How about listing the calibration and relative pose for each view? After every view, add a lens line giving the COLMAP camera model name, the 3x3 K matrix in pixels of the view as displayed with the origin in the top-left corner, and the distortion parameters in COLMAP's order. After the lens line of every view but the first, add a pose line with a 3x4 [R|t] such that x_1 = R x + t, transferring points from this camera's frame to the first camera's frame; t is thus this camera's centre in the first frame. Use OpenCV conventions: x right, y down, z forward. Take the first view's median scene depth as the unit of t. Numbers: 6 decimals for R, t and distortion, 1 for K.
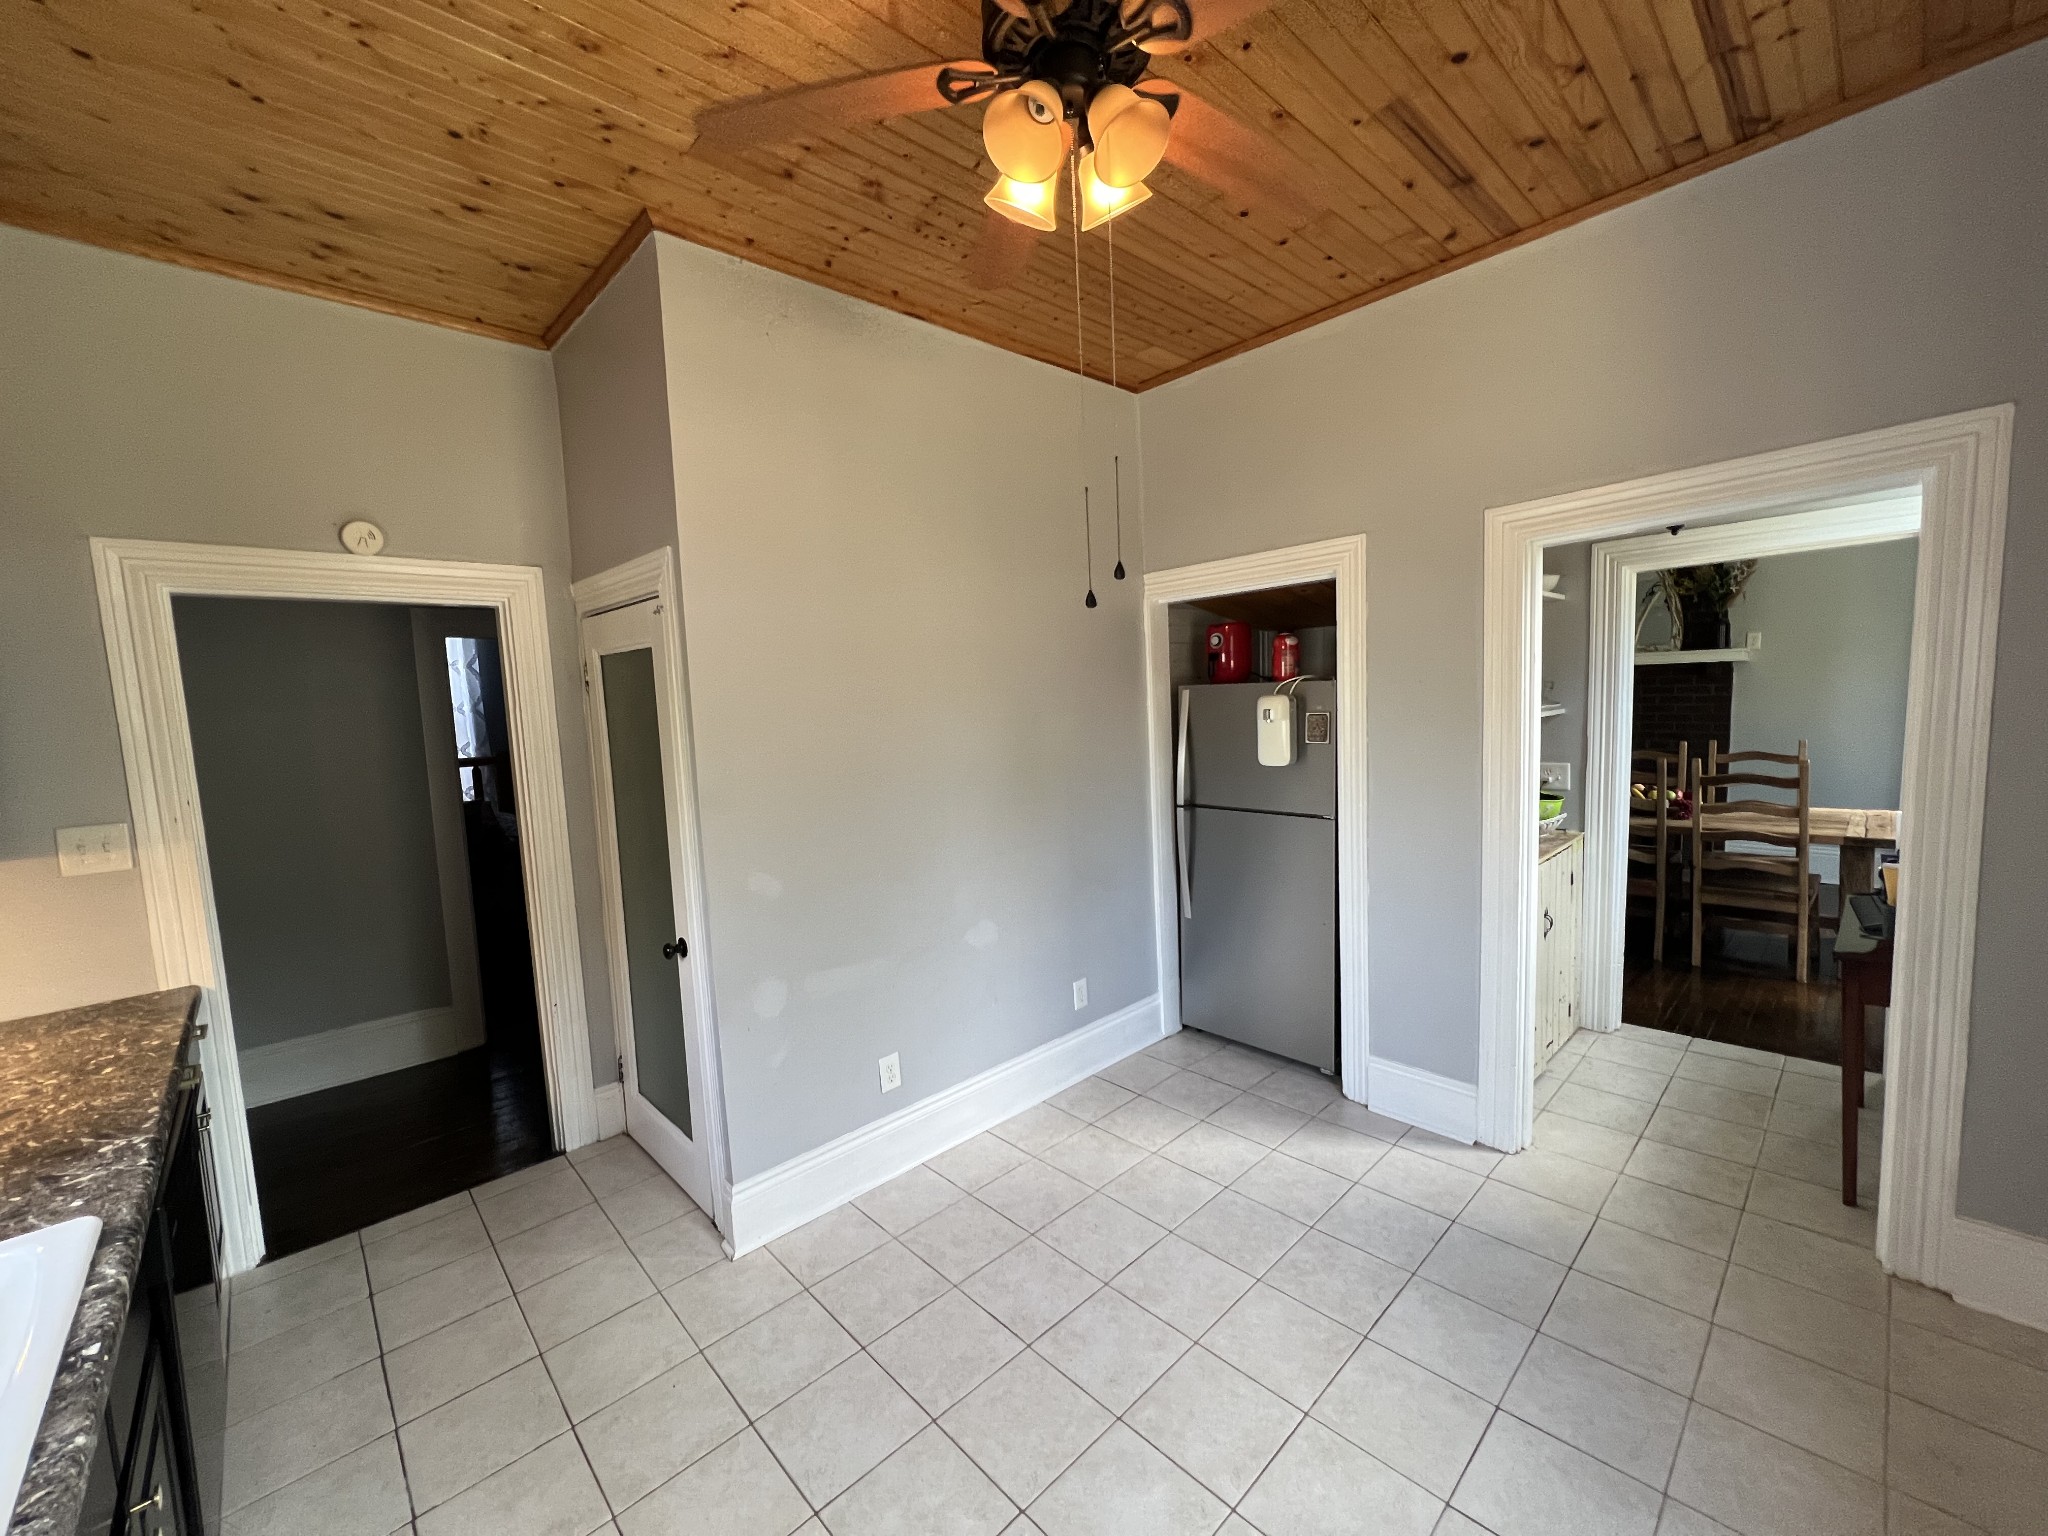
lens RADIAL K [[824.5, 0, 1024.0], [0, 824.5, 768.0], [0, 0, 1]] dist [0.000616, 0.000324]
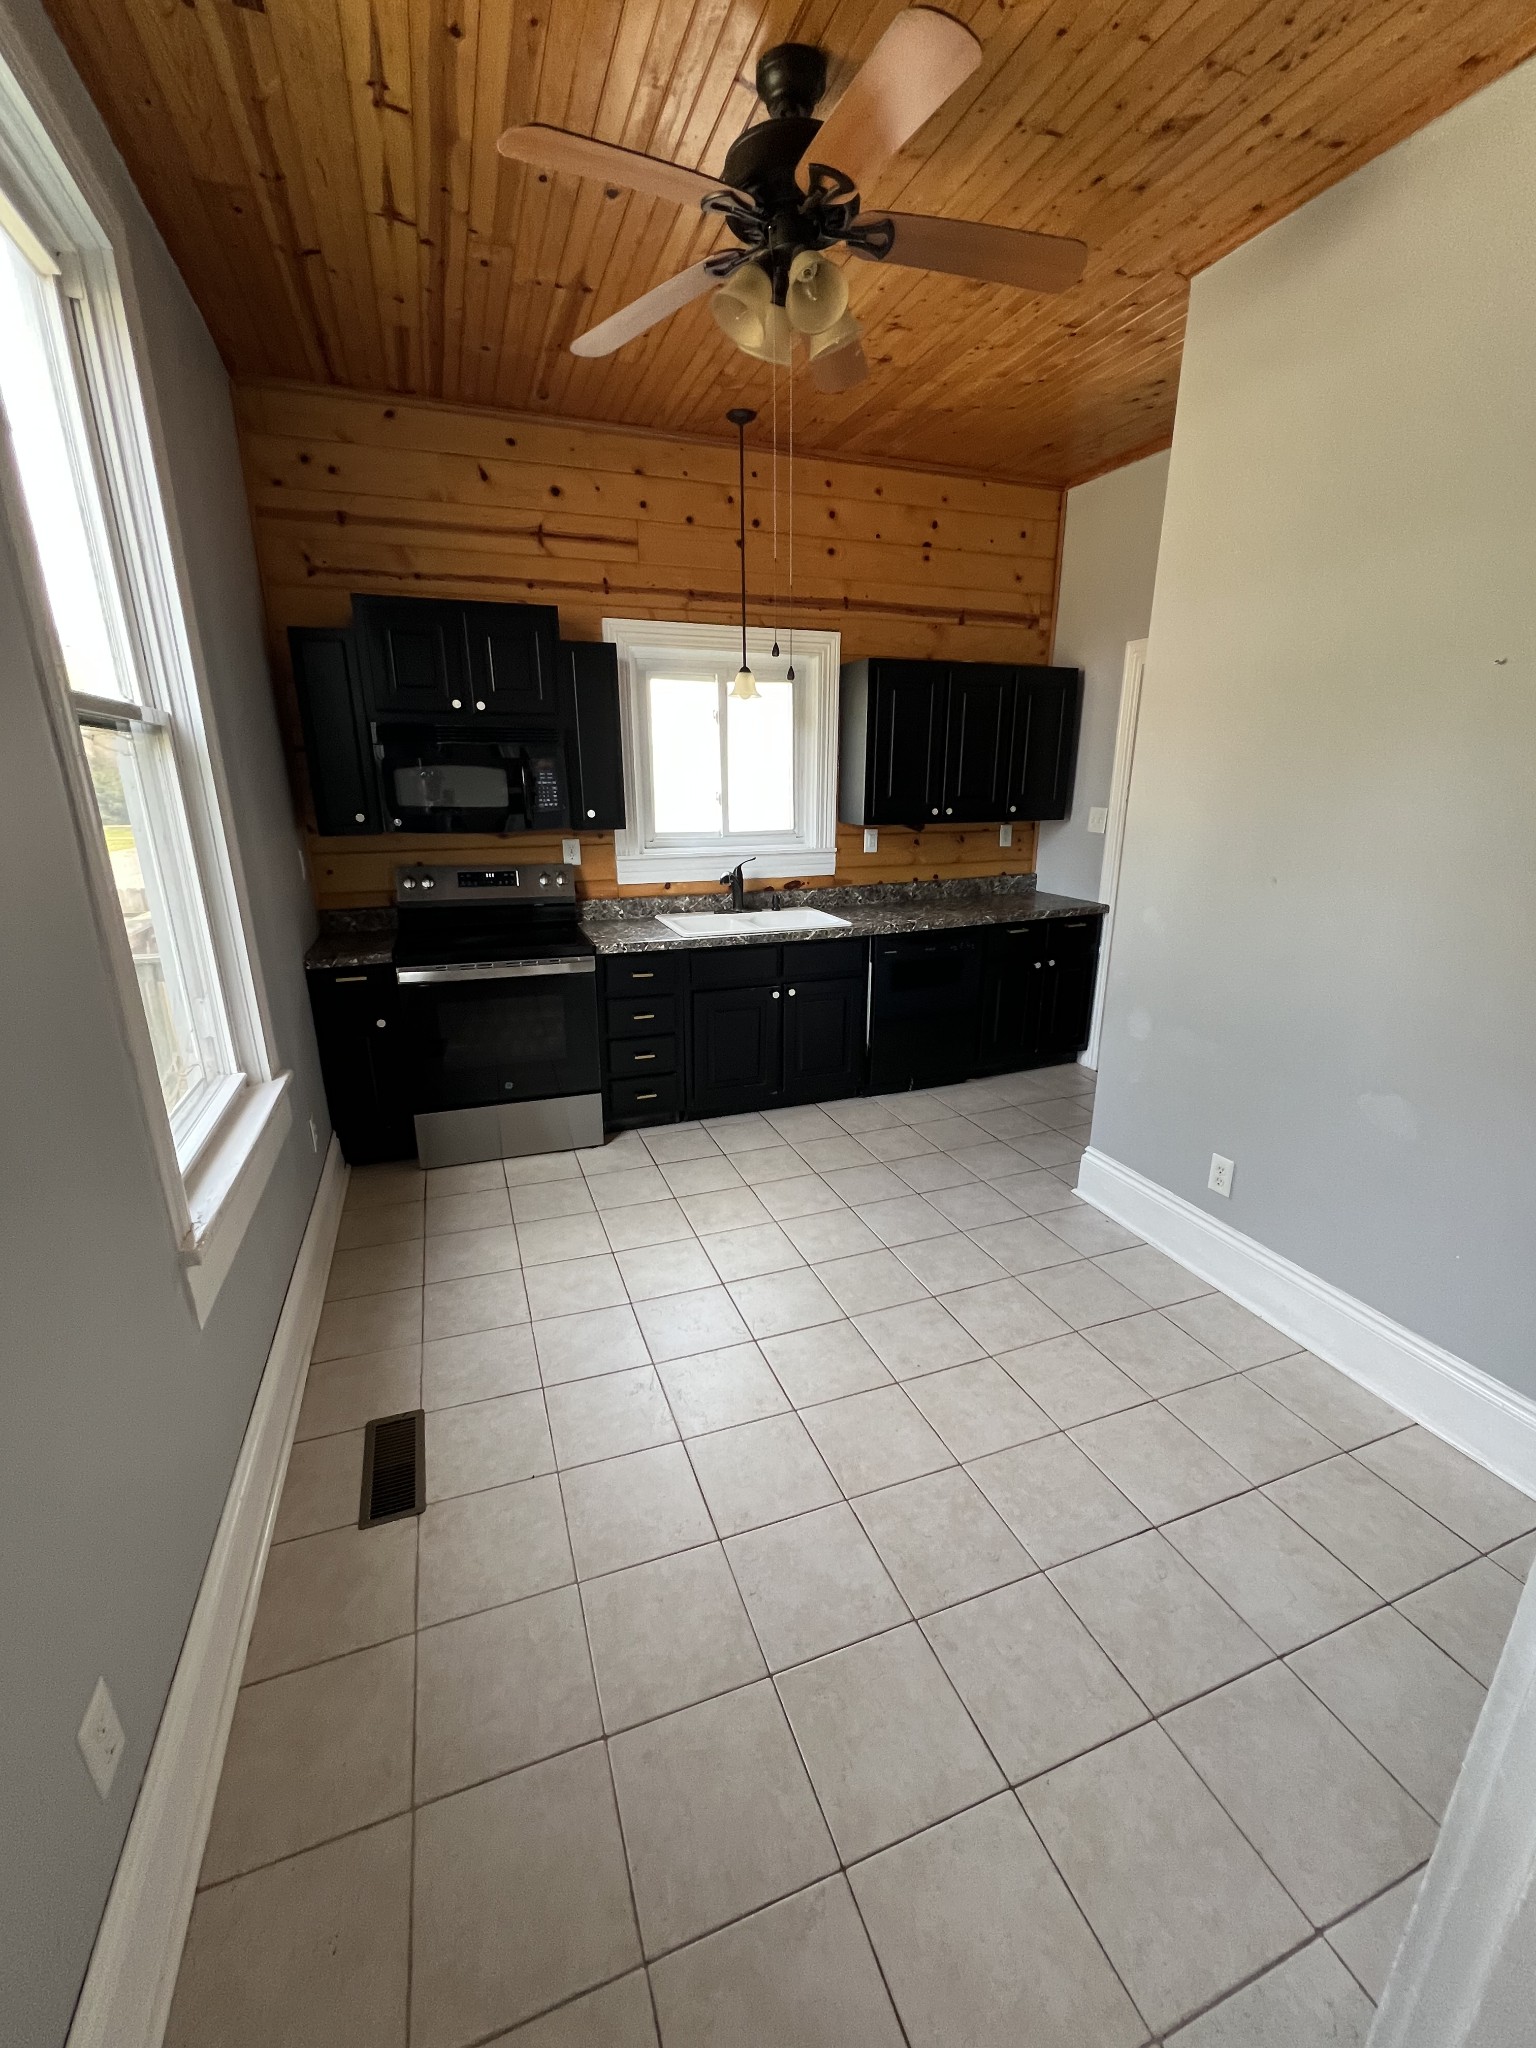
lens RADIAL K [[824.5, 0, 768.0], [0, 824.5, 1024.0], [0, 0, 1]] dist [0.000616, 0.000324]
pose [[-0.376480, 0.312683, -0.872062, 0.969824], [-0.070077, 0.929011, 0.363356, -0.103120], [0.923770, 0.197908, -0.327842, 1.011706]]
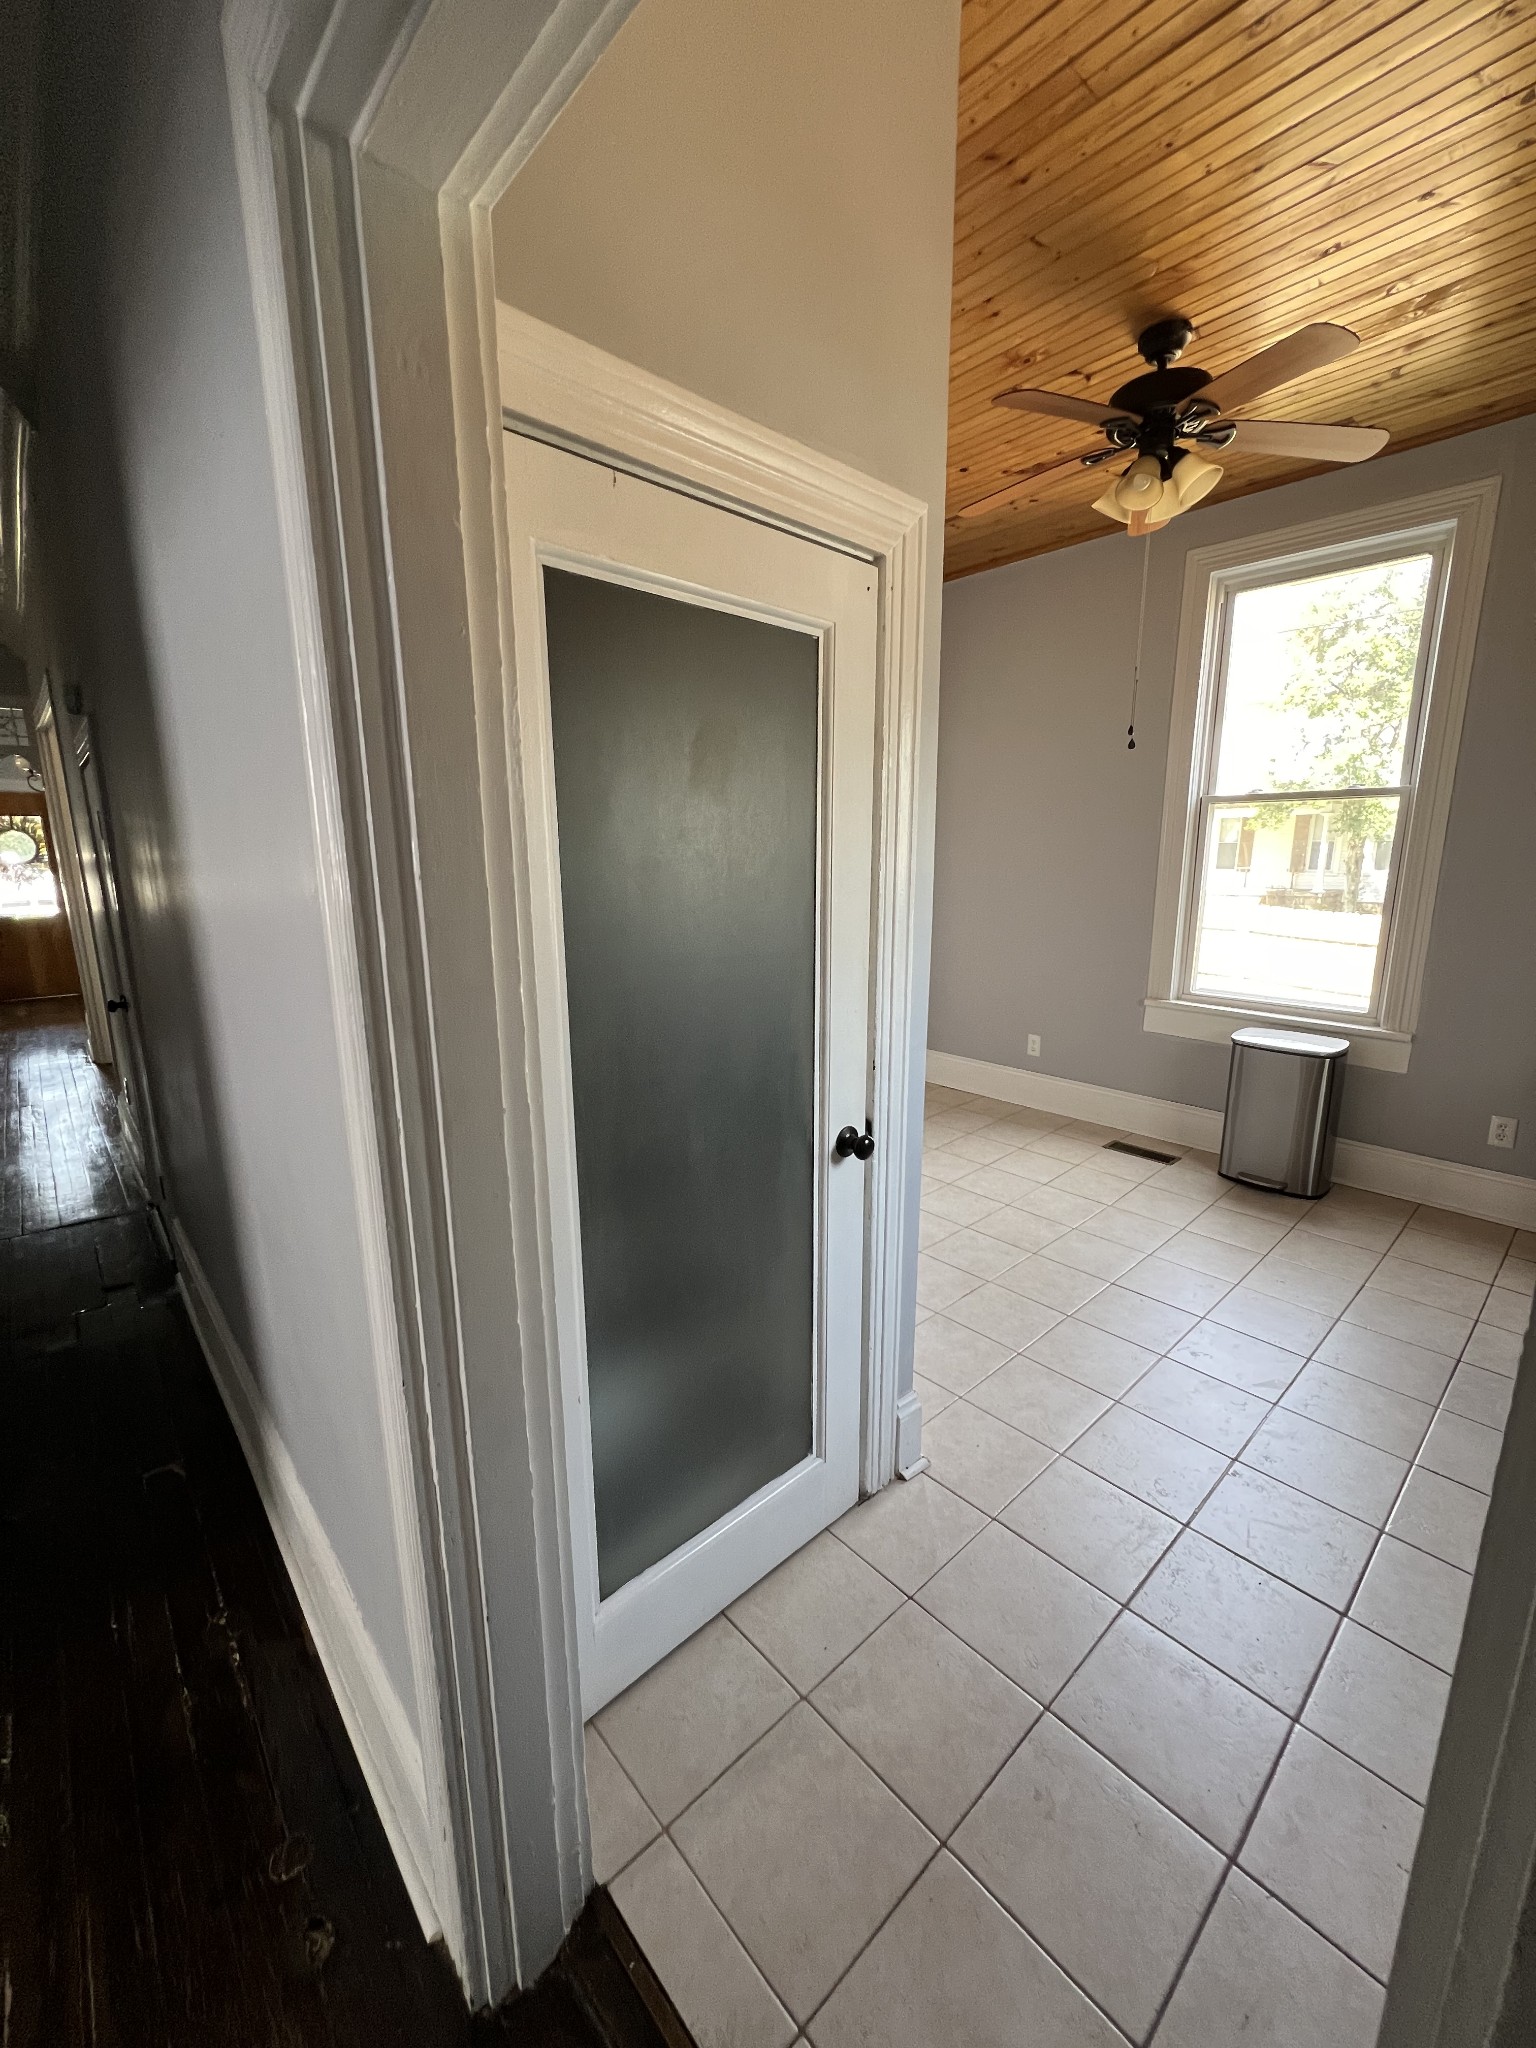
lens RADIAL K [[824.5, 0, 768.0], [0, 824.5, 1024.0], [0, 0, 1]] dist [0.000616, 0.000324]
pose [[0.012500, -0.153438, 0.988079, -1.187087], [0.101924, 0.983205, 0.151391, 0.032484], [-0.994714, 0.098817, 0.027929, 1.186698]]
